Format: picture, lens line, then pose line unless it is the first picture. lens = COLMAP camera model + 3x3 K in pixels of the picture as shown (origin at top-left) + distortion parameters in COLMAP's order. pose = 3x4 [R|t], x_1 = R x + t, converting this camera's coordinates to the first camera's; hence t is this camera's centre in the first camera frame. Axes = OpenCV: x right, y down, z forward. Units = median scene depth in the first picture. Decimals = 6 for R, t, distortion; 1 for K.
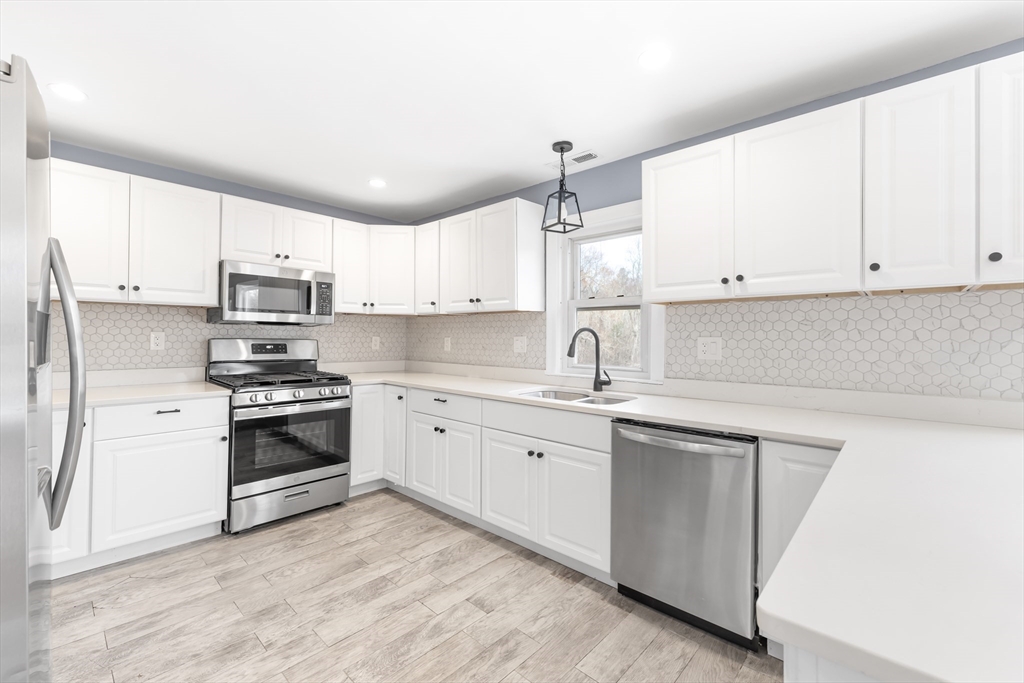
lens RADIAL K [[431.4, 0, 501.9], [0, 431.4, 326.9], [0, 0, 1]] dist [0.002128, -0.000156]
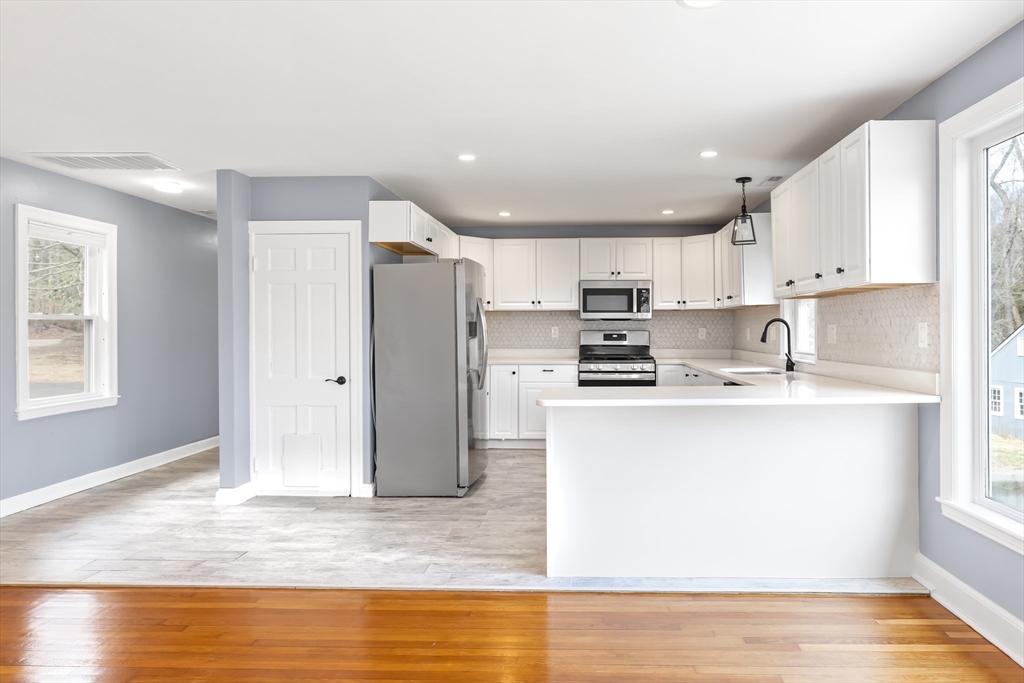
lens RADIAL K [[654.4, 0, 565.2], [0, 654.4, 327.9], [0, 0, 1]] dist [0.005618, -0.000467]
pose [[0.659667, -0.011513, -0.751470, 1.114119], [0.025847, 0.999639, 0.007375, -0.000387], [0.751113, -0.024288, 0.659726, -0.626013]]
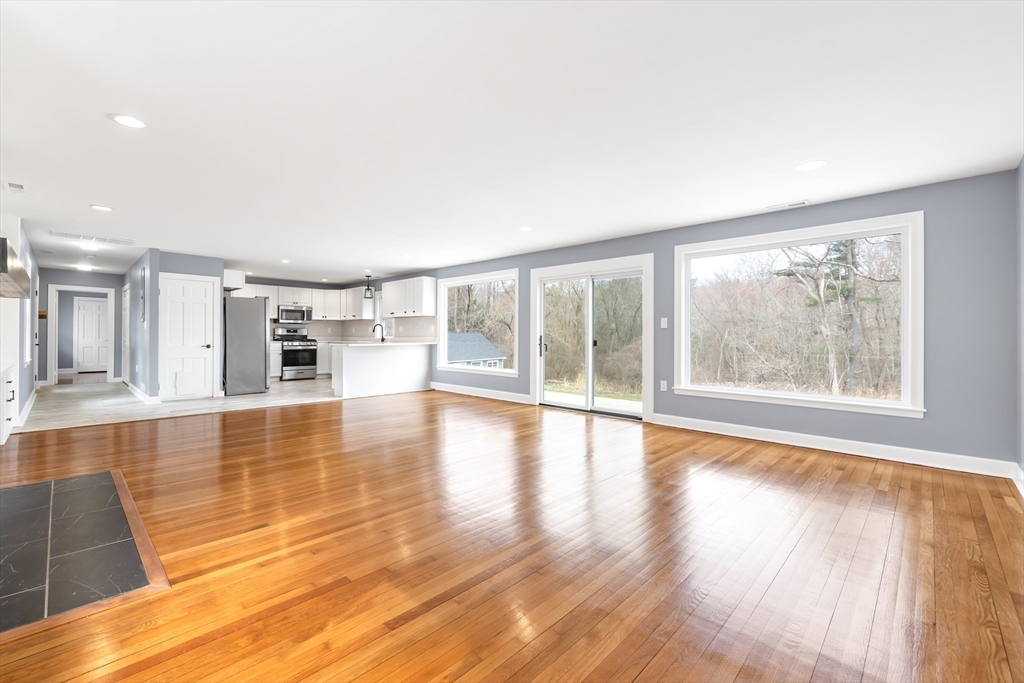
lens RADIAL K [[431.4, 0, 502.9], [0, 431.4, 327.9], [0, 0, 1]] dist [0.002128, -0.000156]
pose [[0.999670, -0.004850, -0.025207, 1.251811], [0.004983, 0.999974, 0.005215, 0.019337], [0.025181, -0.005339, 0.999669, -2.444463]]
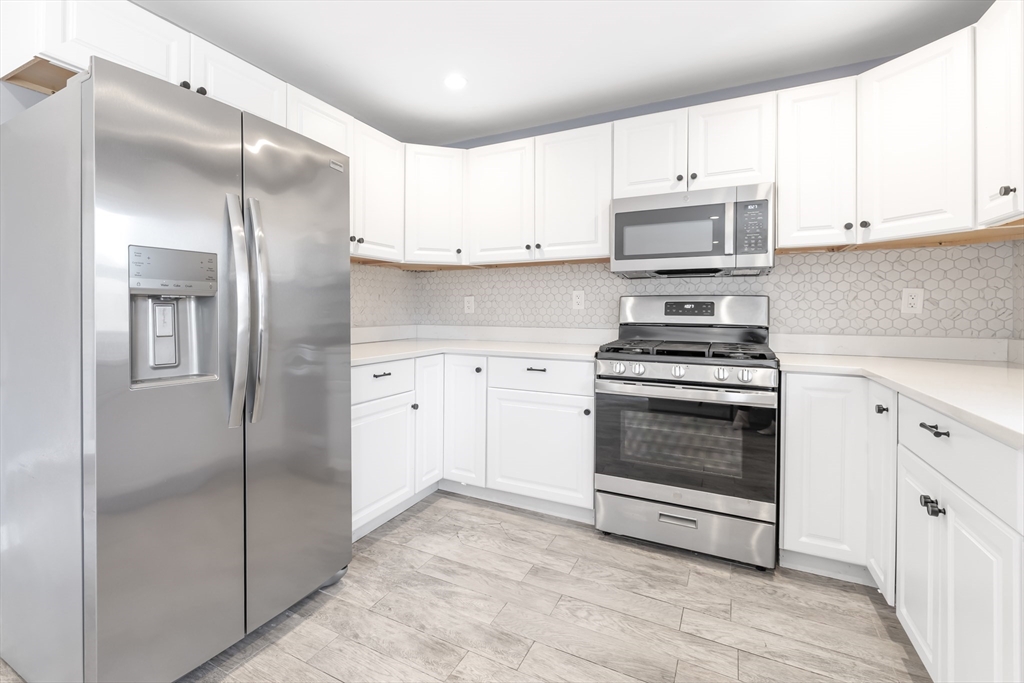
lens RADIAL K [[474.5, 0, 466.2], [0, 474.5, 312.1], [0, 0, 1]] dist [-0.000824, 0.000999]
pose [[0.244728, -0.008518, -0.969554, 0.168926], [0.020859, 0.999776, -0.003519, 0.058013], [0.969367, -0.019363, 0.244851, 0.496732]]
